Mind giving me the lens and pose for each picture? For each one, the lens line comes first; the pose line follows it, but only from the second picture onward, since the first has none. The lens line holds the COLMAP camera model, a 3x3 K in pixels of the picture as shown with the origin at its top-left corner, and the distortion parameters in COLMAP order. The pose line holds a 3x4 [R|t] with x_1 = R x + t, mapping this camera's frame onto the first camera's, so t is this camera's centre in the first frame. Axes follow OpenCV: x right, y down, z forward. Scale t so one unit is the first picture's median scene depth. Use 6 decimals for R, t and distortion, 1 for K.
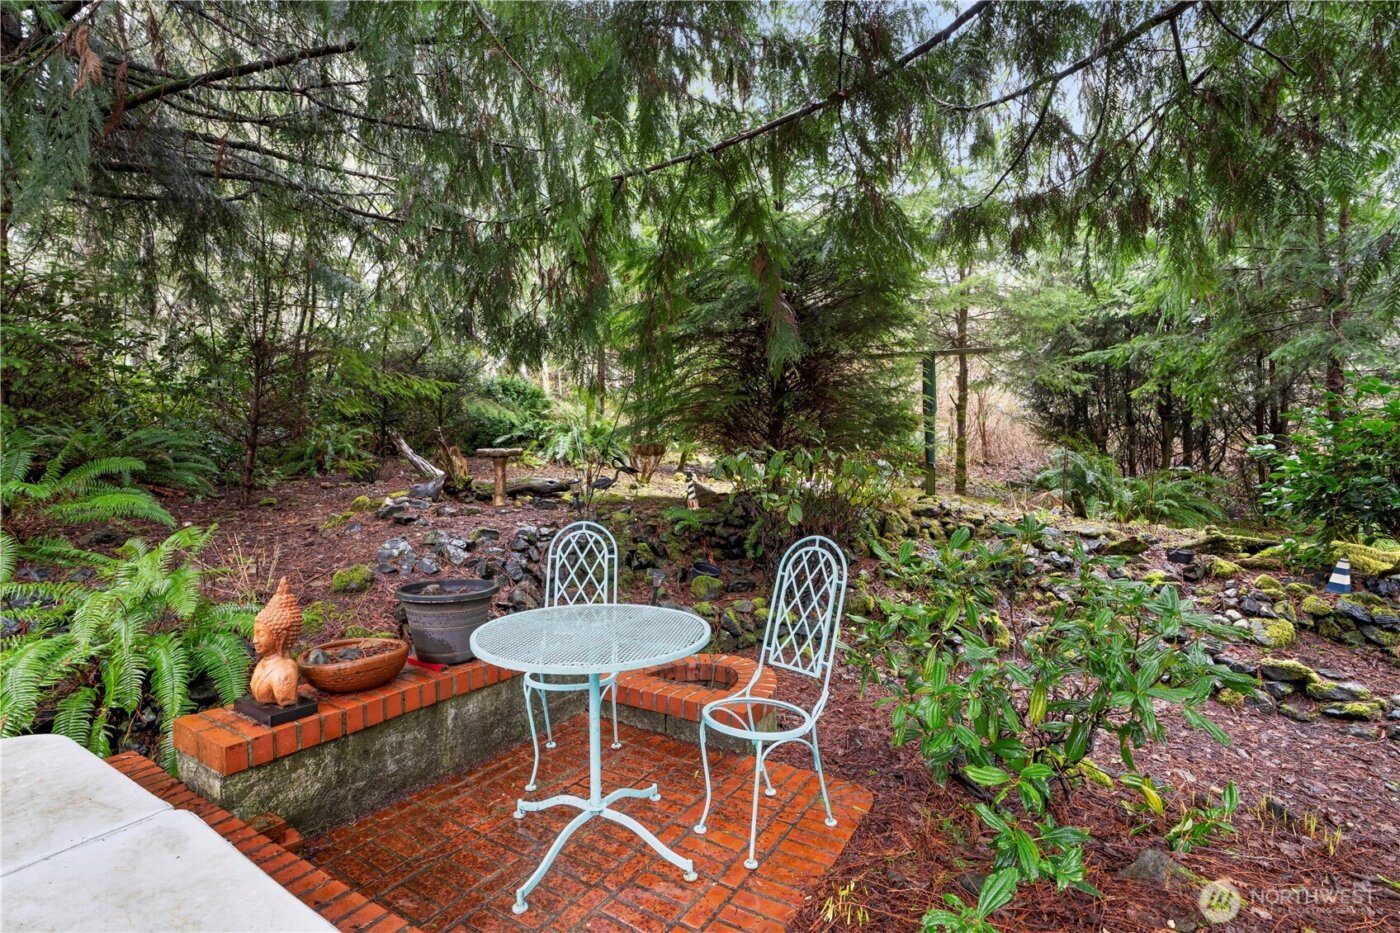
lens RADIAL K [[646.8, 0, 700.7], [0, 646.8, 466.6], [0, 0, 1]] dist [0.000060, 0.000195]
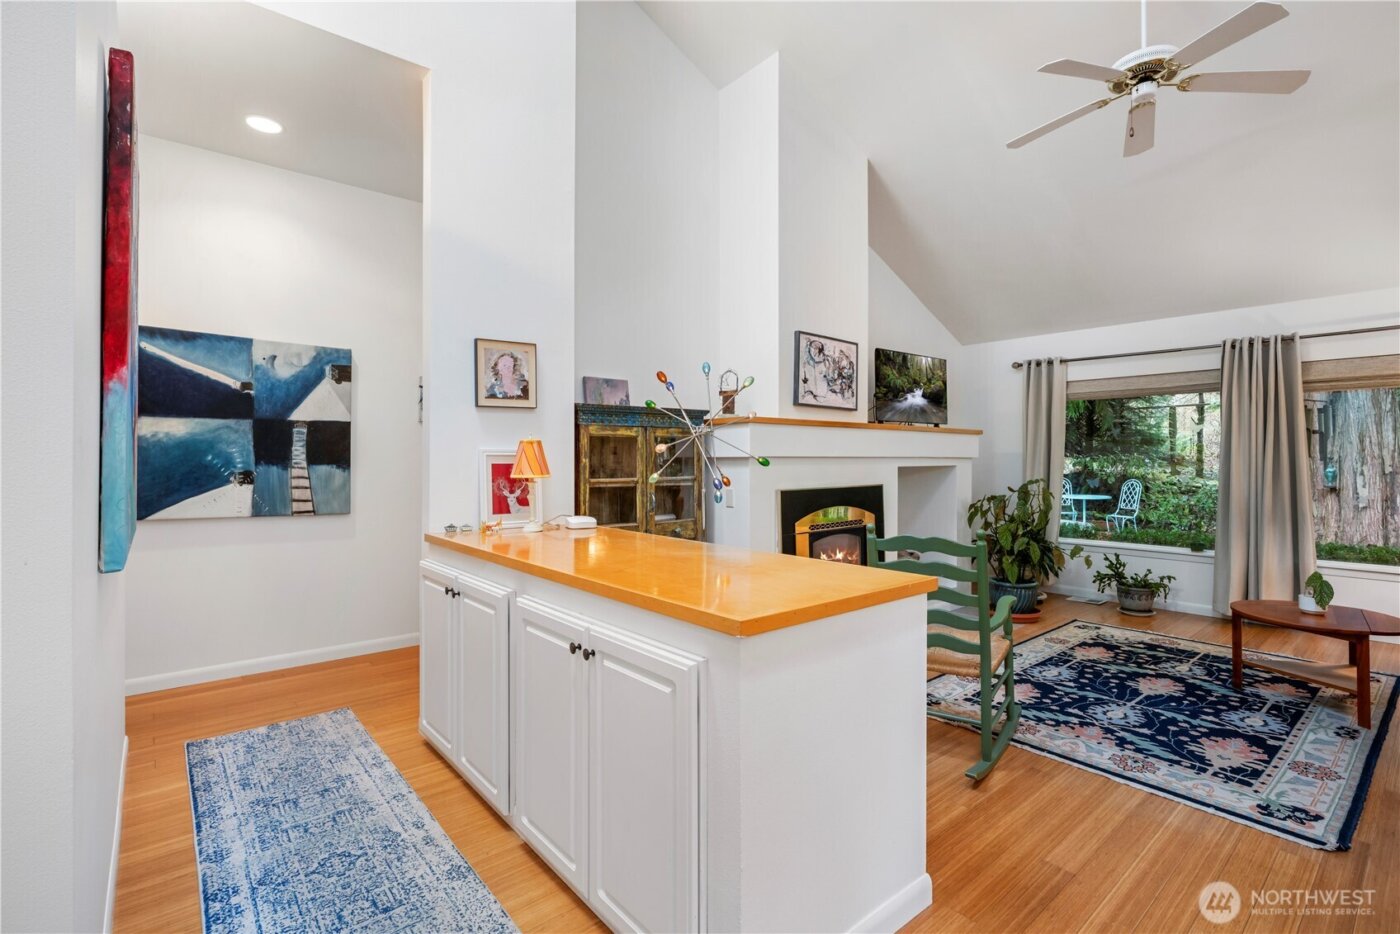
lens RADIAL K [[646.8, 0, 699.7], [0, 646.8, 467.2], [0, 0, 1]] dist [0.000060, 0.000195]
pose [[0.948344, -0.004196, -0.317216, -0.487638], [0.009823, 0.999821, 0.016141, -0.034409], [0.317092, -0.018424, 0.948216, -1.650425]]
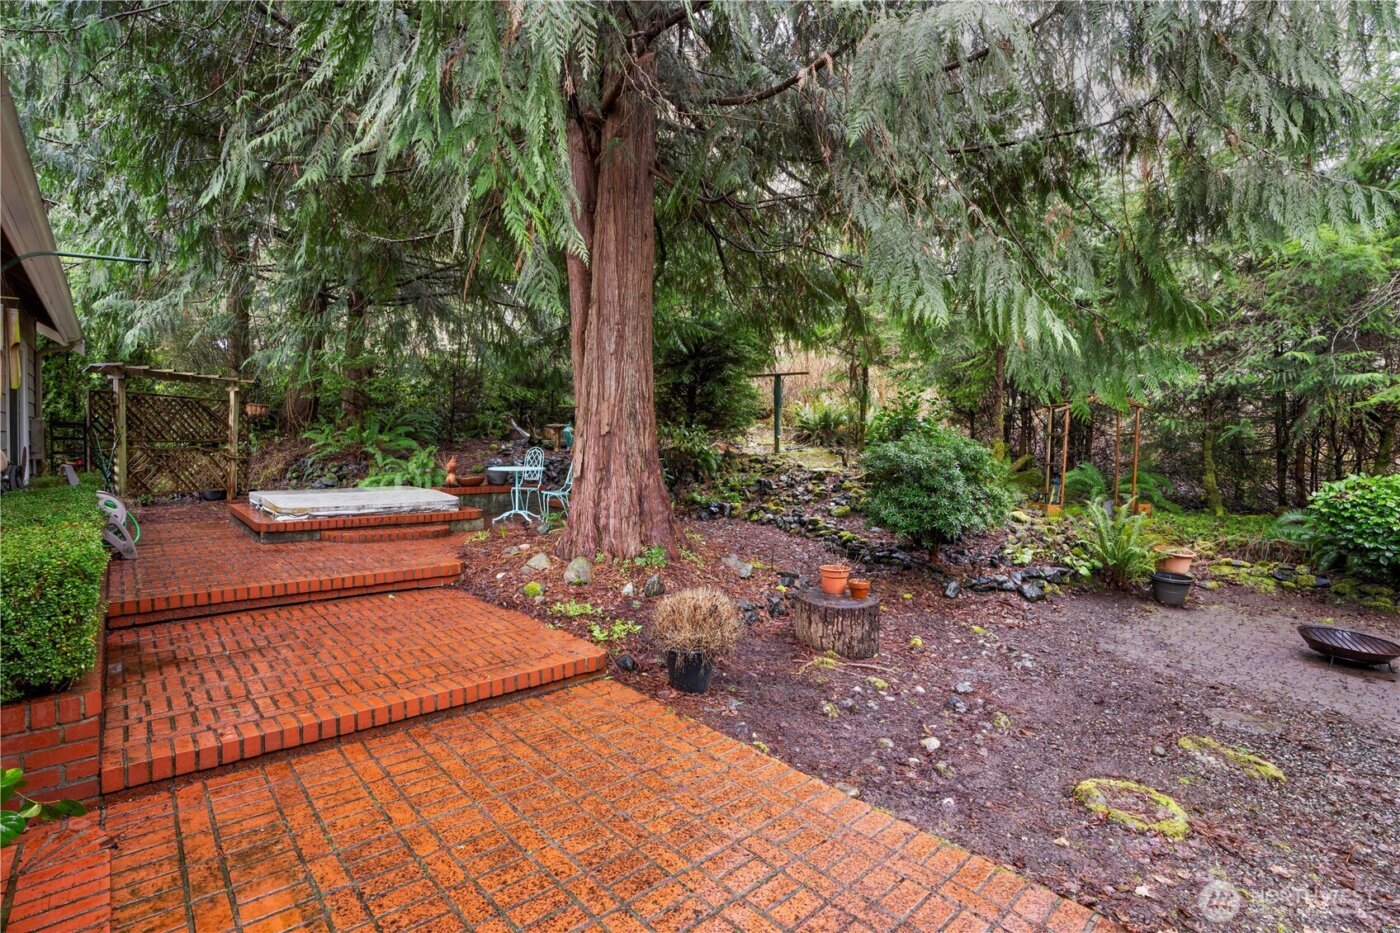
lens RADIAL K [[646.8, 0, 697.0], [0, 646.8, 467.7], [0, 0, 1]] dist [0.000060, 0.000195]
pose [[0.966773, 0.028344, -0.254061, 0.714147], [-0.018275, 0.998955, 0.041904, 0.017168], [0.254983, -0.035868, 0.966280, -0.970083]]
